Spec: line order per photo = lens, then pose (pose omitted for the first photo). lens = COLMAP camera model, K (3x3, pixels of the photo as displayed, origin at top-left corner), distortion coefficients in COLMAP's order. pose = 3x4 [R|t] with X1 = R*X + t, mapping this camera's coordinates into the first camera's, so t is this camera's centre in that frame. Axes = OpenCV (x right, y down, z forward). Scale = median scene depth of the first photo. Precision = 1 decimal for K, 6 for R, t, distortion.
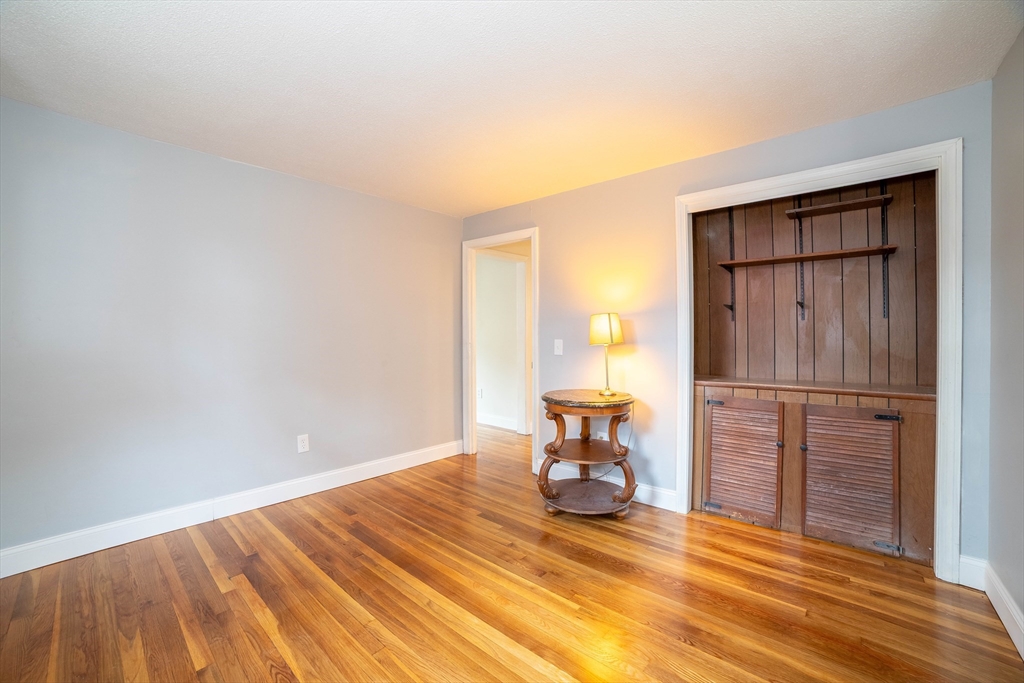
lens RADIAL K [[419.8, 0, 507.6], [0, 419.8, 336.1], [0, 0, 1]] dist [-0.103950, 0.035246]
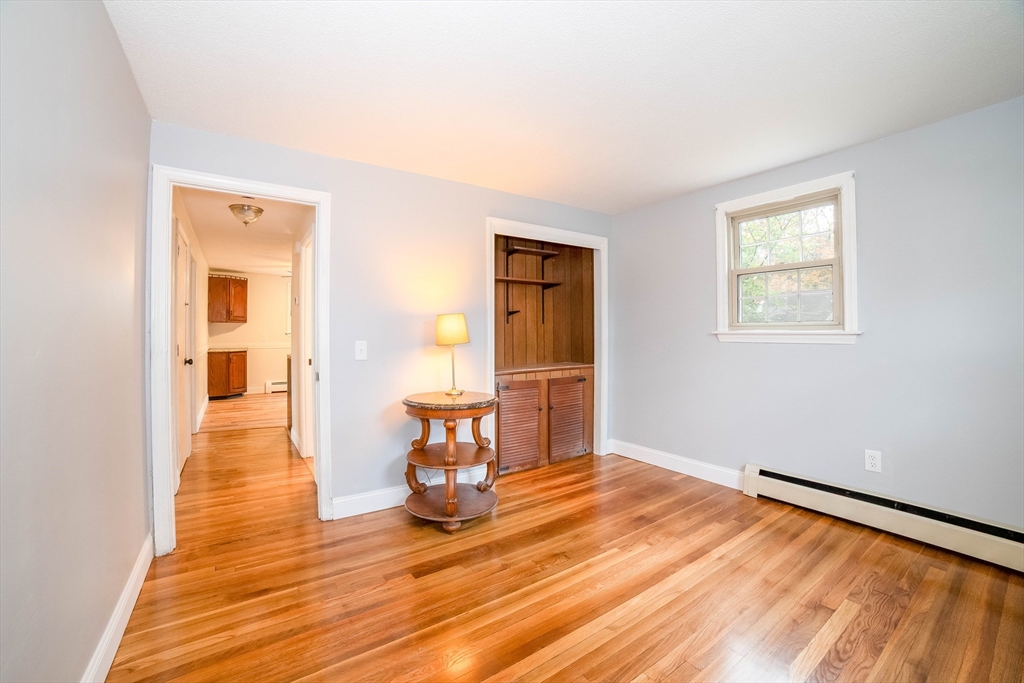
lens RADIAL K [[419.8, 0, 507.6], [0, 419.8, 336.1], [0, 0, 1]] dist [-0.103950, 0.035246]
pose [[0.235037, -0.004245, 0.971977, -0.842114], [0.009422, 0.999953, 0.002089, -0.000151], [-0.971941, 0.008667, 0.235066, 0.757368]]
